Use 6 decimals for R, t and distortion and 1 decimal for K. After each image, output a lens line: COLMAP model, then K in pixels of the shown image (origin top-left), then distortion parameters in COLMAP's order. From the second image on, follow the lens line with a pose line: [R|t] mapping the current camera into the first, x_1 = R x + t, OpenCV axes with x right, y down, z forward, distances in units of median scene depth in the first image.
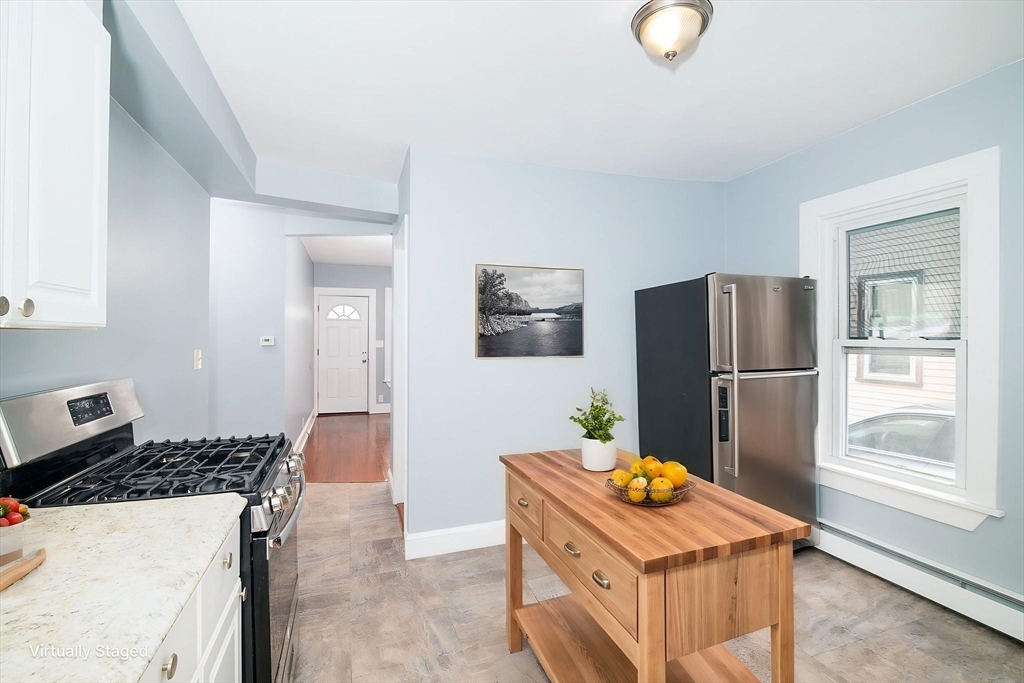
lens RADIAL K [[473.3, 0, 518.2], [0, 473.3, 337.9], [0, 0, 1]] dist [-0.007817, -0.000394]
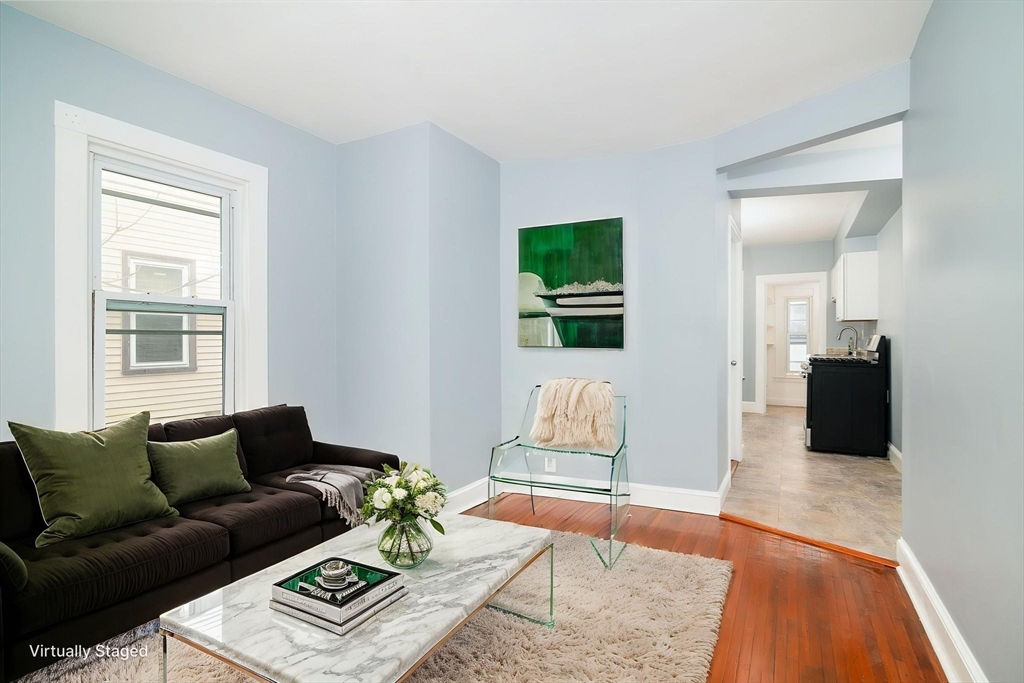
lens RADIAL K [[473.3, 0, 513.8], [0, 473.3, 340.2], [0, 0, 1]] dist [-0.007817, -0.000394]
pose [[-0.646091, -0.006387, 0.763234, -1.127511], [-0.002232, 0.999977, 0.006478, 0.076036], [-0.763257, 0.002482, -0.646090, 3.109019]]
